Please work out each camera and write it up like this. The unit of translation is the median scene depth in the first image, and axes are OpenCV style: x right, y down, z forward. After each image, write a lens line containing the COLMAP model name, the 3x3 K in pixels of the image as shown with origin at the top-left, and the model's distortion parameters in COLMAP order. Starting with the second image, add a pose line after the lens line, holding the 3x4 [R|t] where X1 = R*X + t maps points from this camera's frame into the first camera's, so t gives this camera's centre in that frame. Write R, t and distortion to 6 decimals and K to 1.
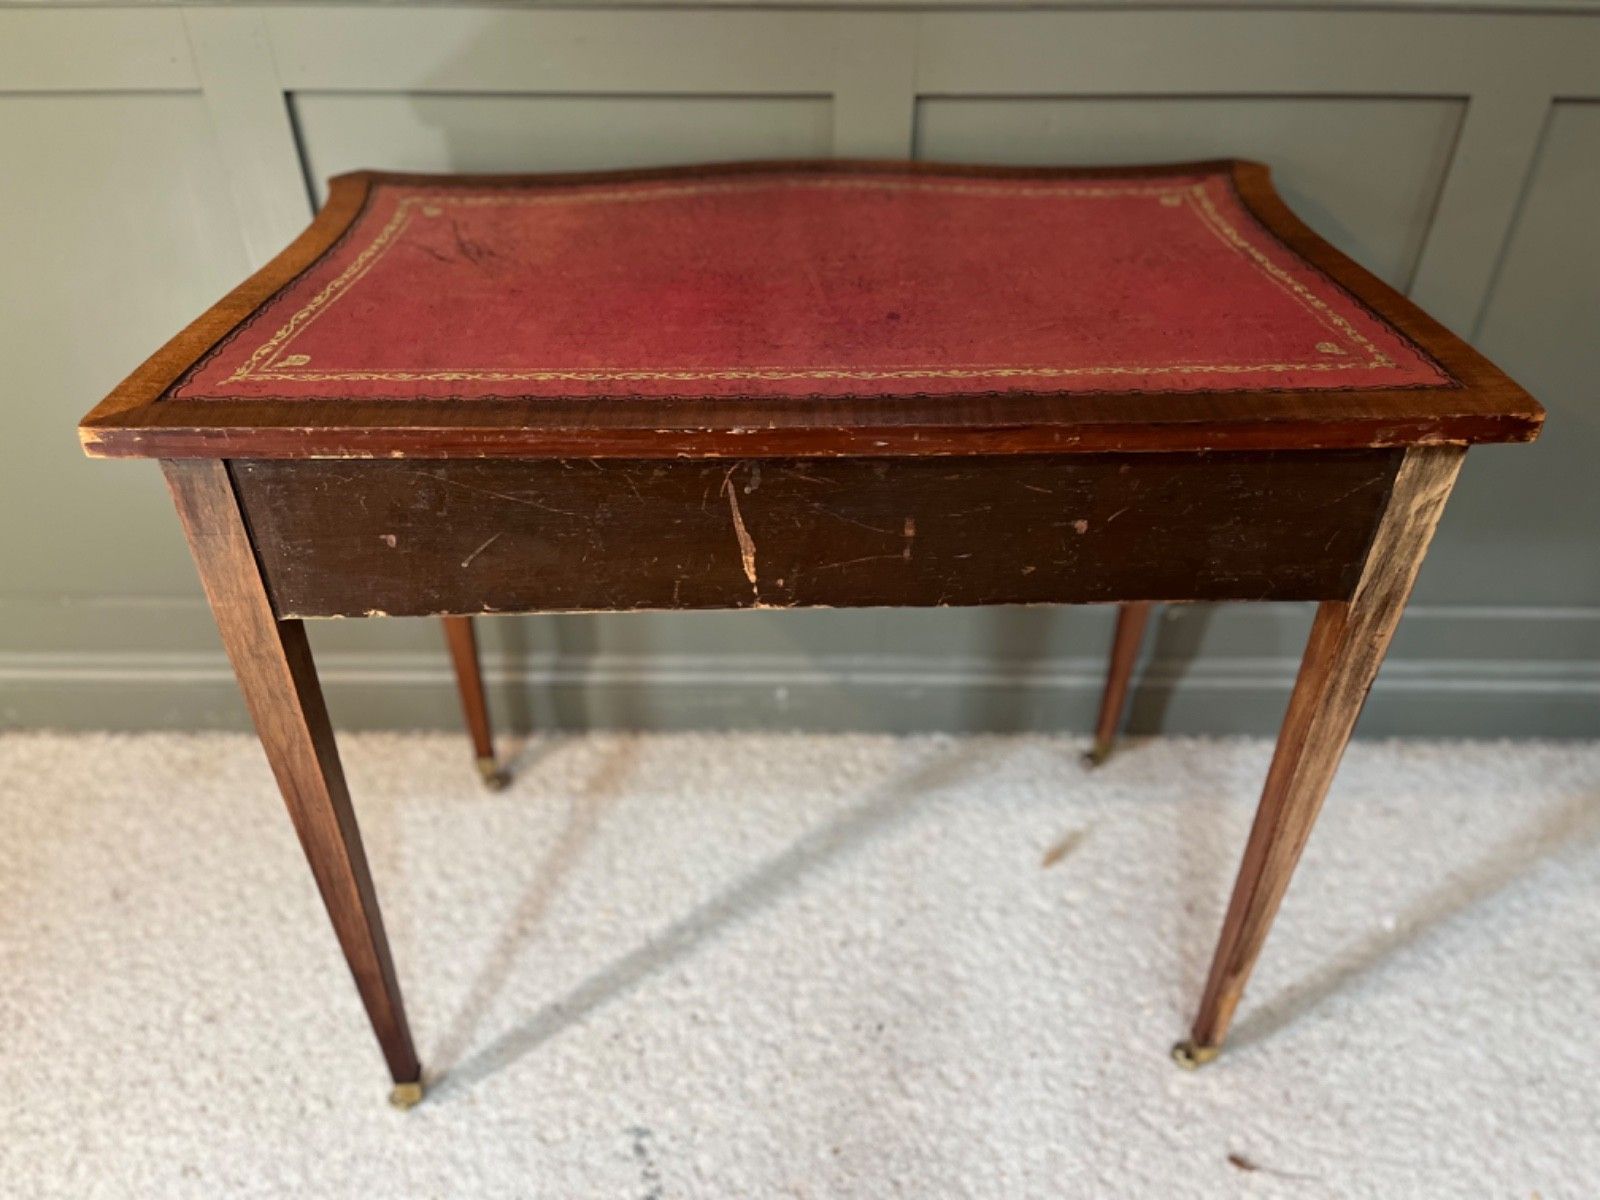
lens RADIAL K [[1231.4, 0, 806.2], [0, 1231.4, 599.5], [0, 0, 1]] dist [0.062235, -0.078529]
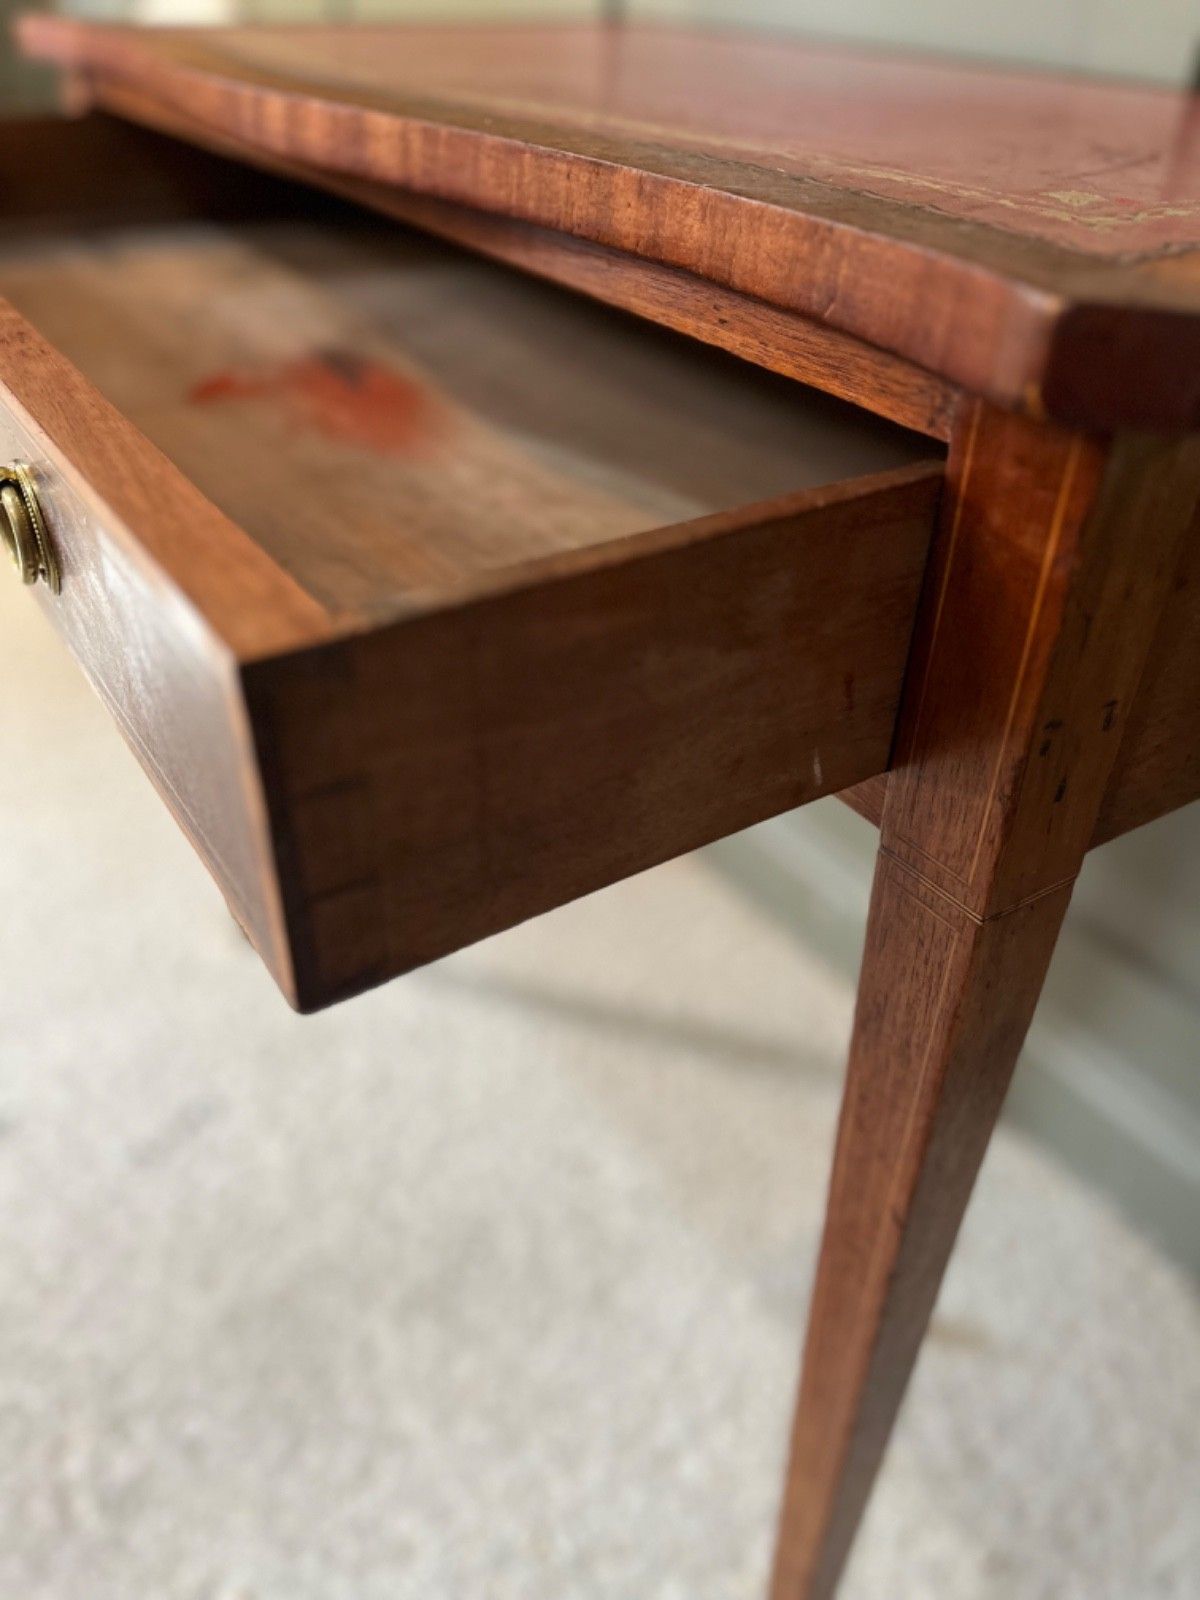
lens RADIAL K [[1267.9, 0, 590.3], [0, 1267.9, 800.1], [0, 0, 1]] dist [-0.010414, -0.022887]
pose [[0.554333, 0.491043, -0.672006, 0.457767], [-0.530420, 0.830634, 0.169414, -0.025631], [0.641380, 0.262534, 0.720907, 0.459898]]
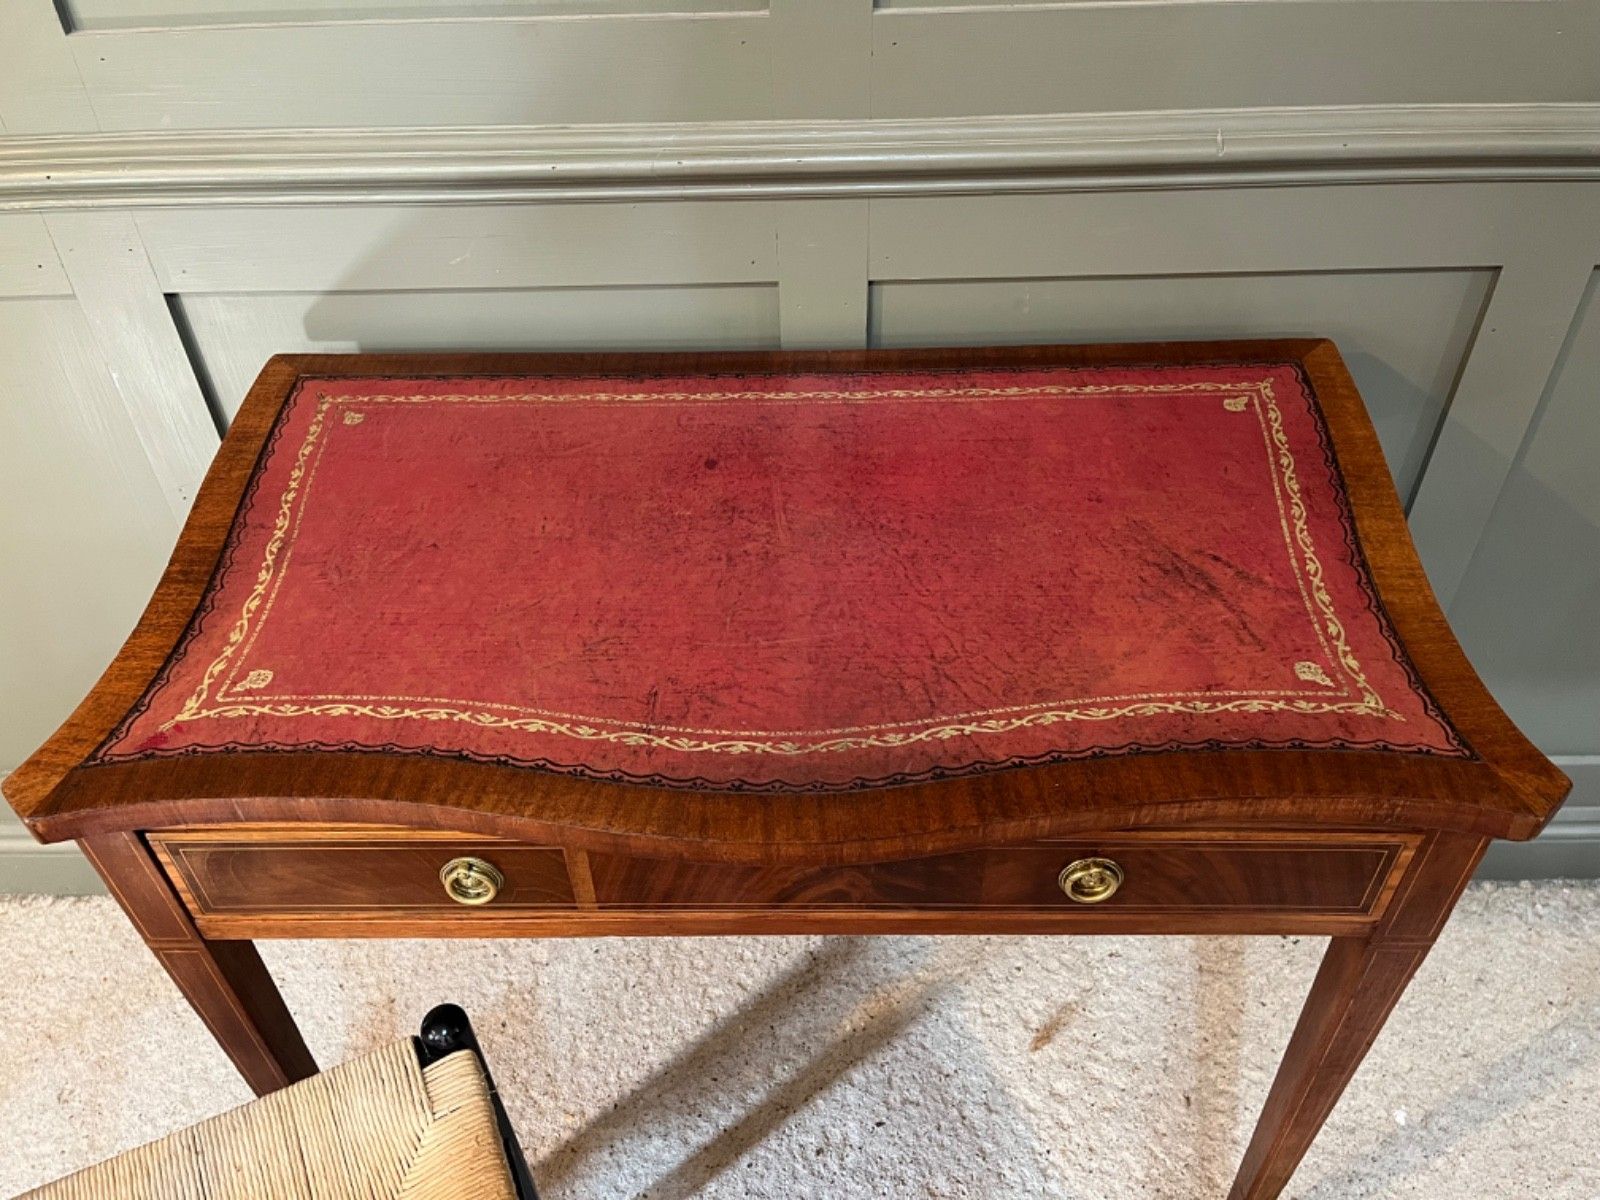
lens RADIAL K [[1231.4, 0, 802.9], [0, 1231.4, 597.5], [0, 0, 1]] dist [0.062235, -0.078529]
pose [[0.999608, -0.021586, -0.017822, 0.047518], [0.022671, 0.997750, 0.063099, -0.218092], [0.016420, -0.063478, 0.997848, 0.089915]]
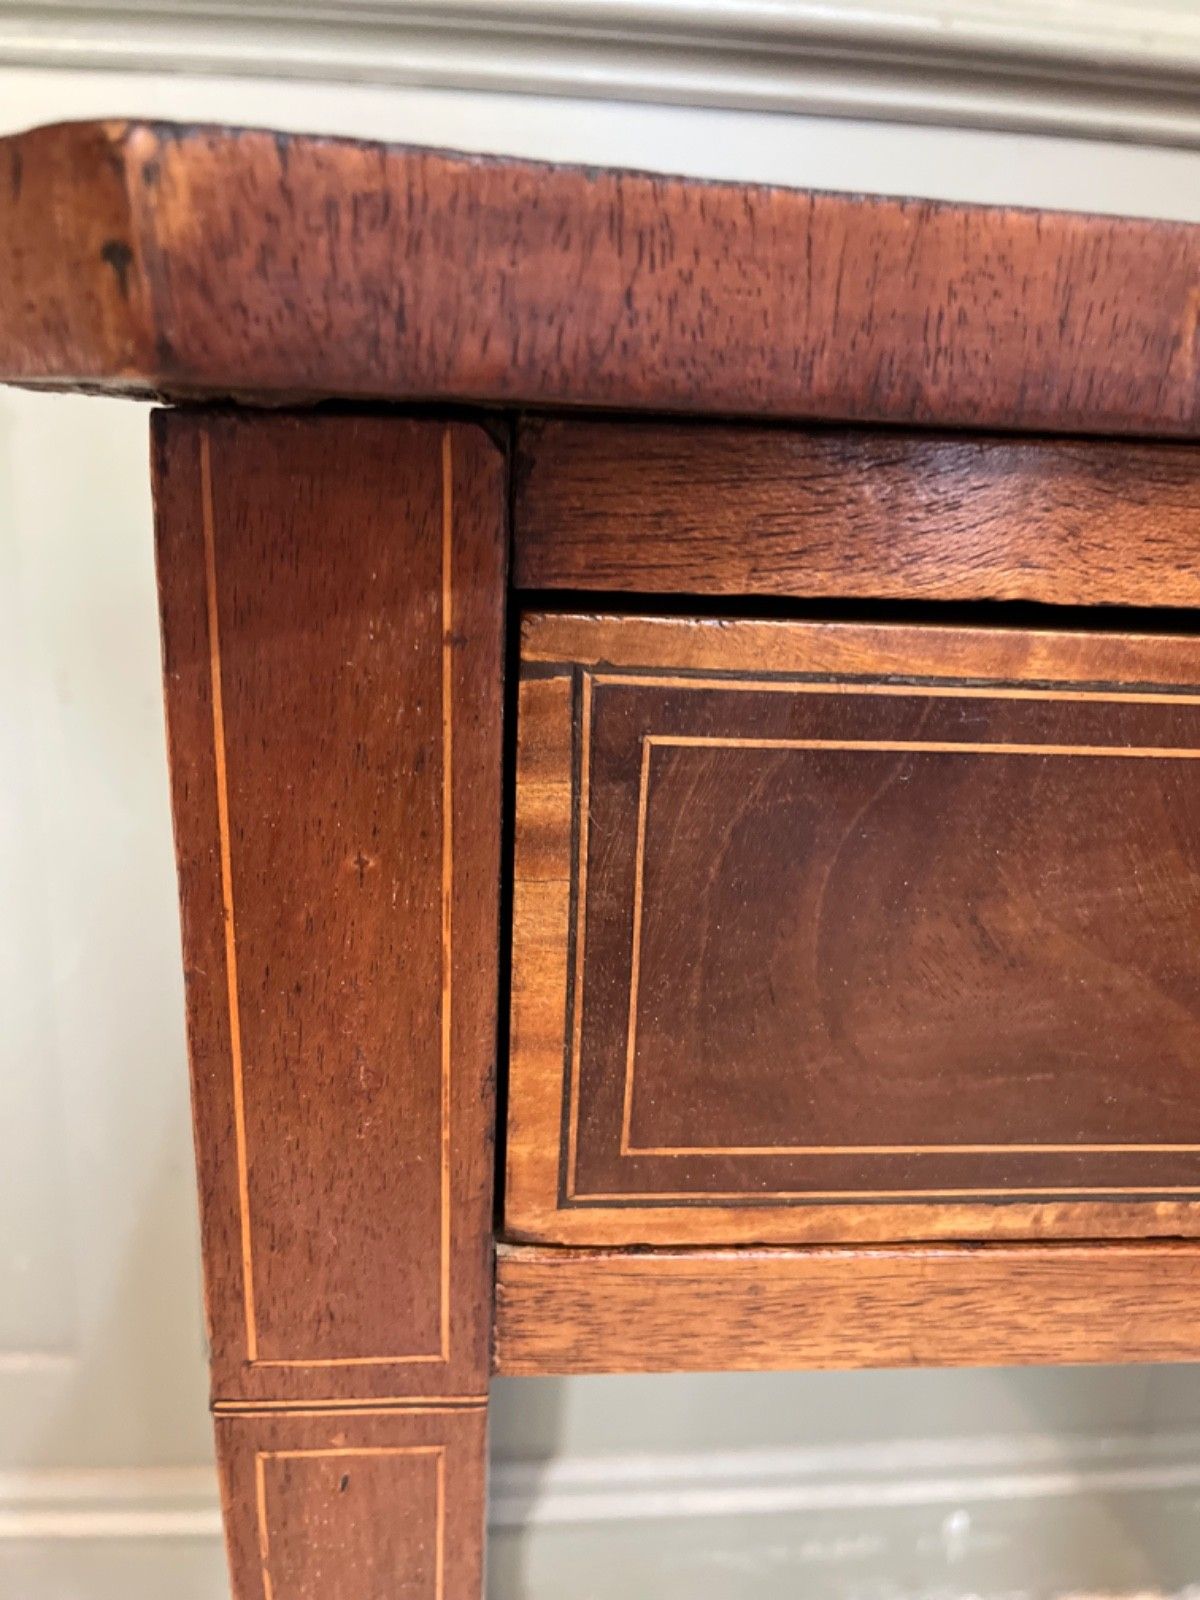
lens RADIAL K [[1231.4, 0, 609.7], [0, 1231.4, 802.1], [0, 0, 1]] dist [0.062235, -0.078529]
pose [[0.993126, 0.005805, 0.116908, -0.274982], [0.037497, 0.930360, -0.364725, -0.020657], [-0.110884, 0.366601, 0.923747, 0.552189]]
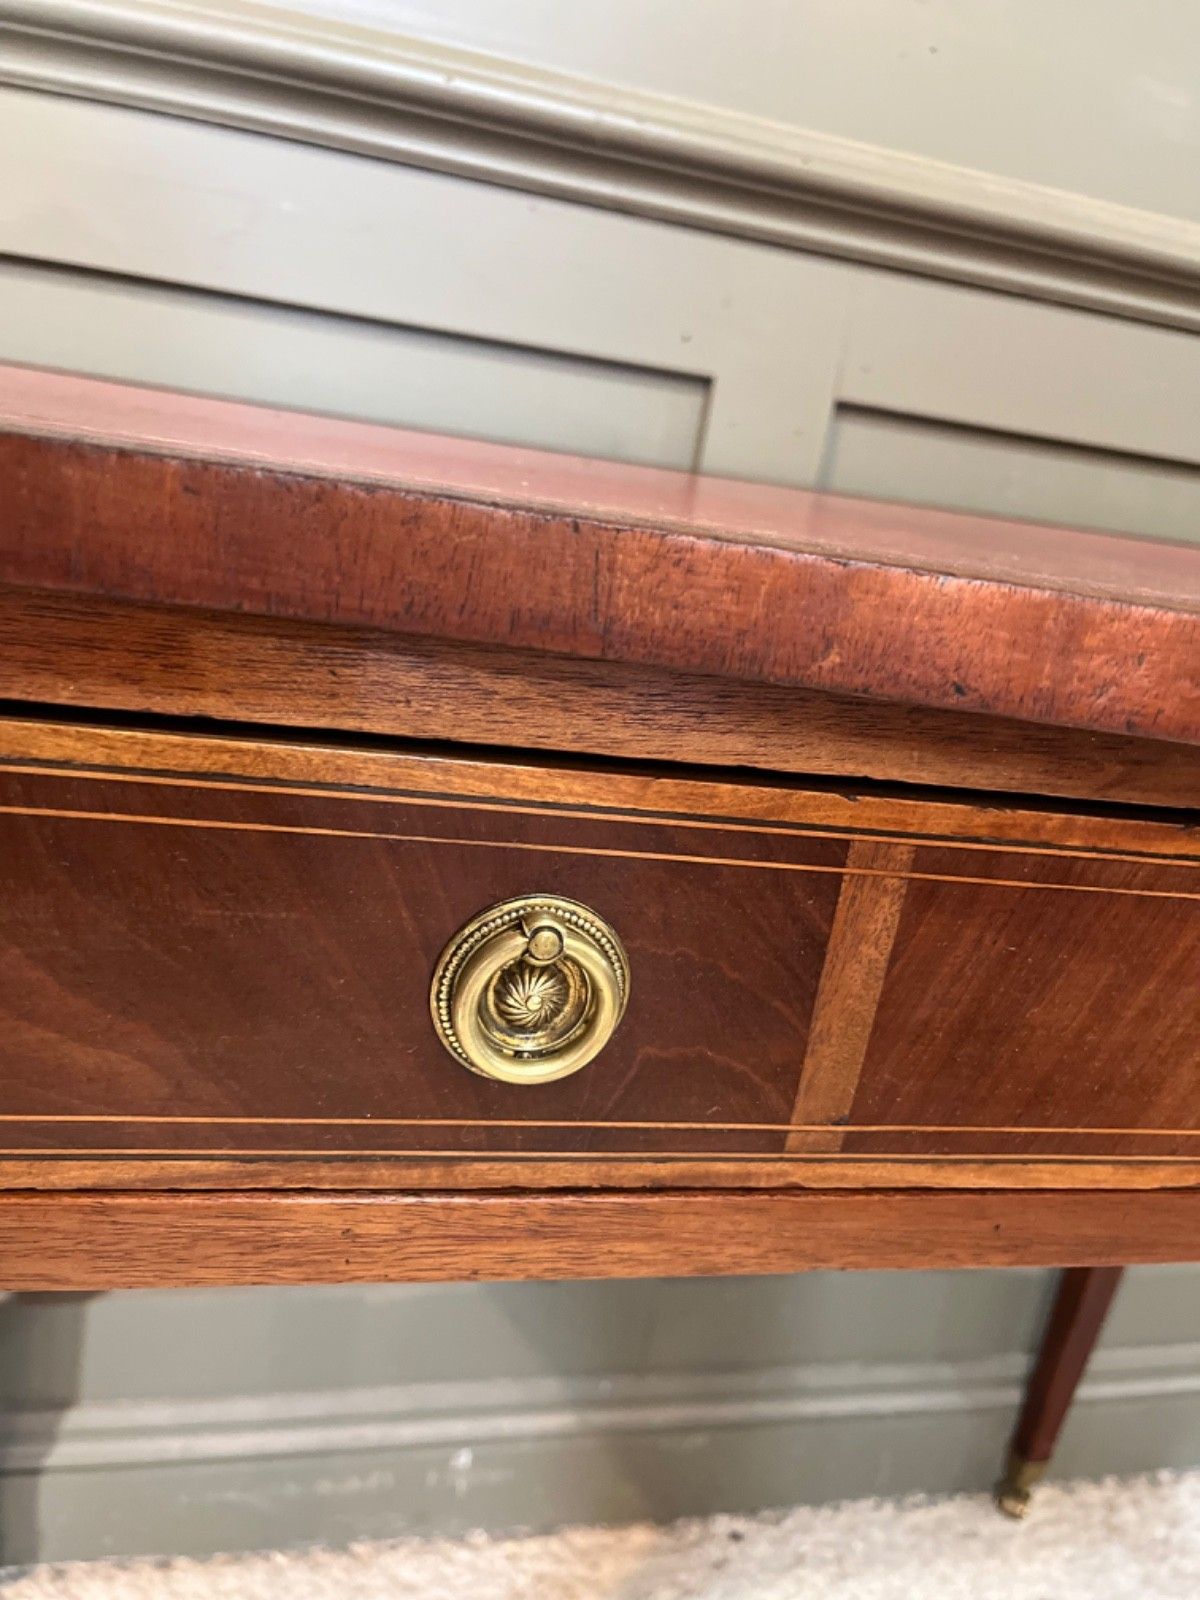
lens RADIAL K [[1231.4, 0, 602.8], [0, 1231.4, 800.2], [0, 0, 1]] dist [0.062235, -0.078529]
pose [[0.957275, 0.069619, 0.280675, -0.168583], [0.029398, 0.942132, -0.333952, -0.014526], [-0.287682, 0.327935, 0.899832, 0.494500]]
